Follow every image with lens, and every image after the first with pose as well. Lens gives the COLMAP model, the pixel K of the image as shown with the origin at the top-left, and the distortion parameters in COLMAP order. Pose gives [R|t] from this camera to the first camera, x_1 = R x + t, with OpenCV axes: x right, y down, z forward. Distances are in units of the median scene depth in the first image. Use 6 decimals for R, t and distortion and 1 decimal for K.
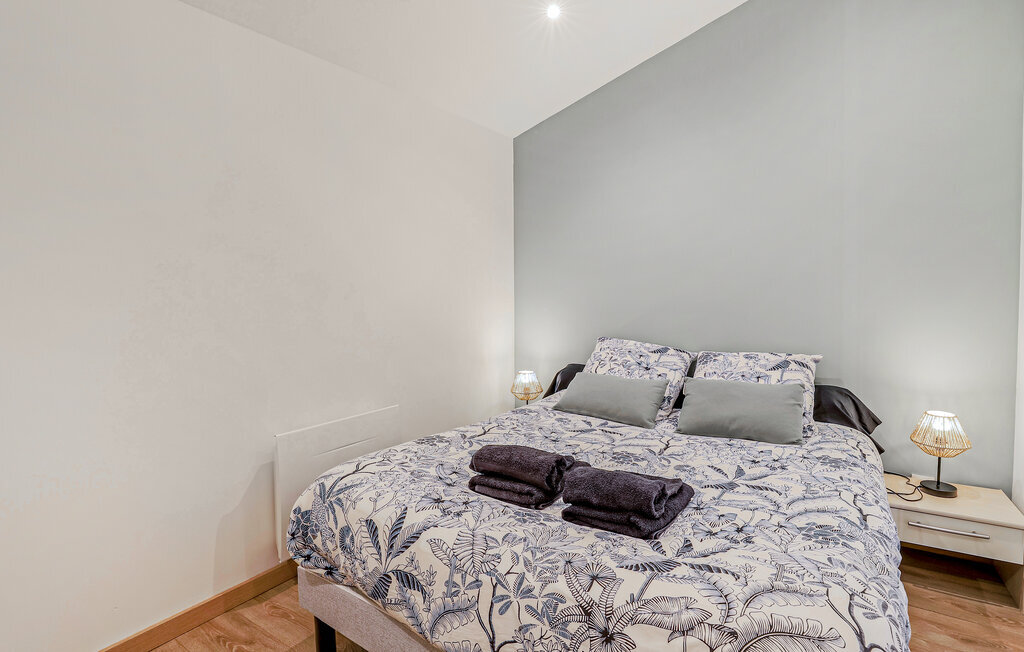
lens RADIAL K [[507.6, 0, 508.6], [0, 507.6, 310.9], [0, 0, 1]] dist [-0.030653, 0.000416]
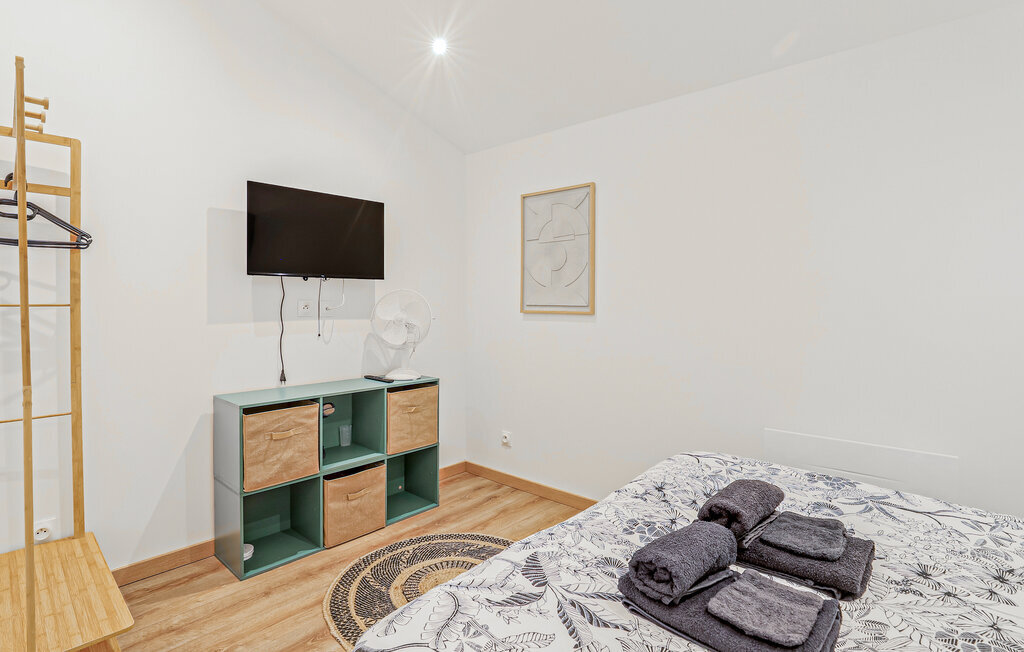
lens RADIAL K [[501.7, 0, 513.6], [0, 501.7, 326.0], [0, 0, 1]] dist [-0.024252, 0.000696]
pose [[-0.131040, 0.052326, -0.989995, 1.062632], [-0.035572, 0.997715, 0.057443, -0.031674], [0.990739, 0.042744, -0.128879, 0.896694]]
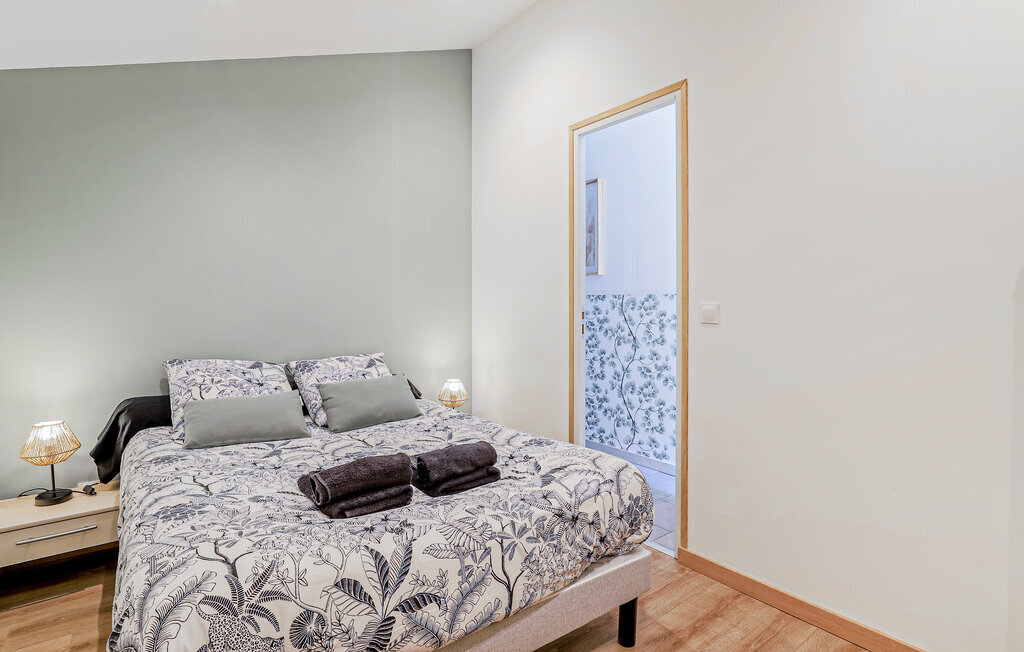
lens RADIAL K [[501.7, 0, 513.6], [0, 501.7, 326.0], [0, 0, 1]] dist [-0.024252, 0.000696]
pose [[0.314366, -0.038295, 0.948529, -1.007226], [0.038294, 0.998884, 0.027636, -0.012181], [-0.948529, 0.027635, 0.315481, 0.499386]]
